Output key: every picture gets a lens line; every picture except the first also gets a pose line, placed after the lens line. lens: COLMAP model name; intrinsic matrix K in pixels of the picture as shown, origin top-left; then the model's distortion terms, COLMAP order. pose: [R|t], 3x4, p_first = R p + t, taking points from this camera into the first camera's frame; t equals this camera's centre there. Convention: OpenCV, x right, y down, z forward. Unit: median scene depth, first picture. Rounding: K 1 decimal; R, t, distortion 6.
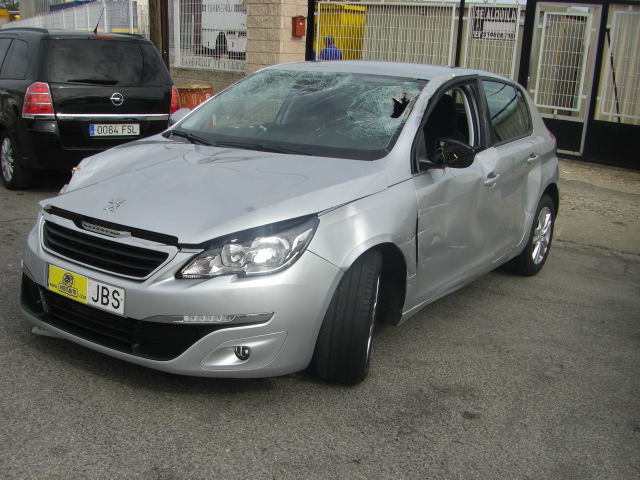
lens RADIAL K [[725.0, 0, 300.0], [0, 725.0, 283.9], [0, 0, 1]] dist [-0.162599, 0.063260]
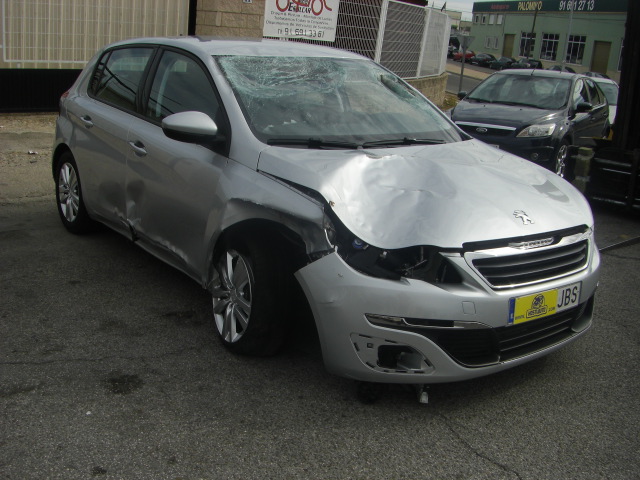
lens RADIAL K [[725.0, 0, 300.0], [0, 725.0, 283.9], [0, 0, 1]] dist [-0.162599, 0.063260]
pose [[0.315146, -0.339825, 0.886116, -1.335249], [0.240454, 0.931819, 0.271835, -0.387677], [-0.918077, 0.127402, 0.375372, 0.958435]]
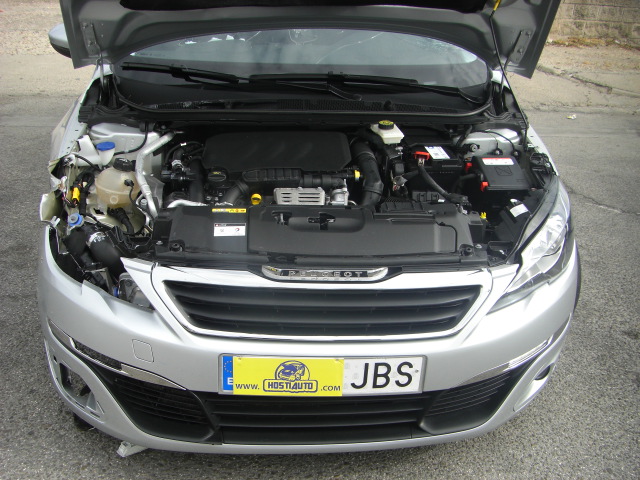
lens RADIAL K [[725.0, 0, 300.0], [0, 725.0, 283.9], [0, 0, 1]] dist [-0.162599, 0.063260]
pose [[0.780722, -0.319430, 0.537064, -0.639651], [0.188723, 0.939868, 0.284662, -0.251814], [-0.595698, -0.120886, 0.794059, 0.541646]]
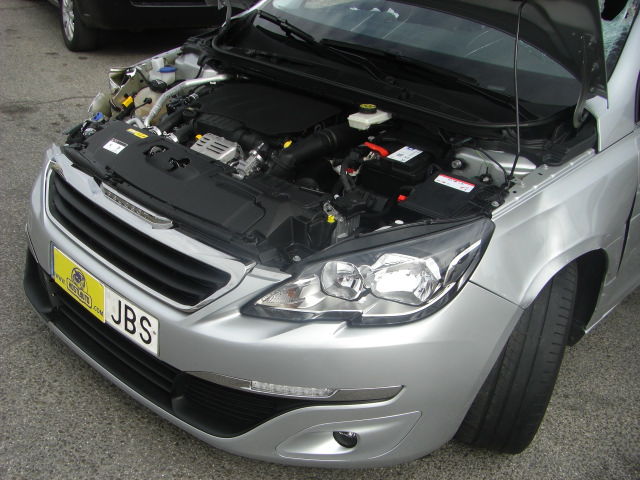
lens RADIAL K [[725.0, 0, 300.0], [0, 725.0, 283.9], [0, 0, 1]] dist [-0.162599, 0.063260]
pose [[0.989462, 0.084591, -0.117514, -0.054910], [-0.056846, 0.973379, 0.222039, -0.159077], [0.133168, -0.213019, 0.967930, 0.419114]]
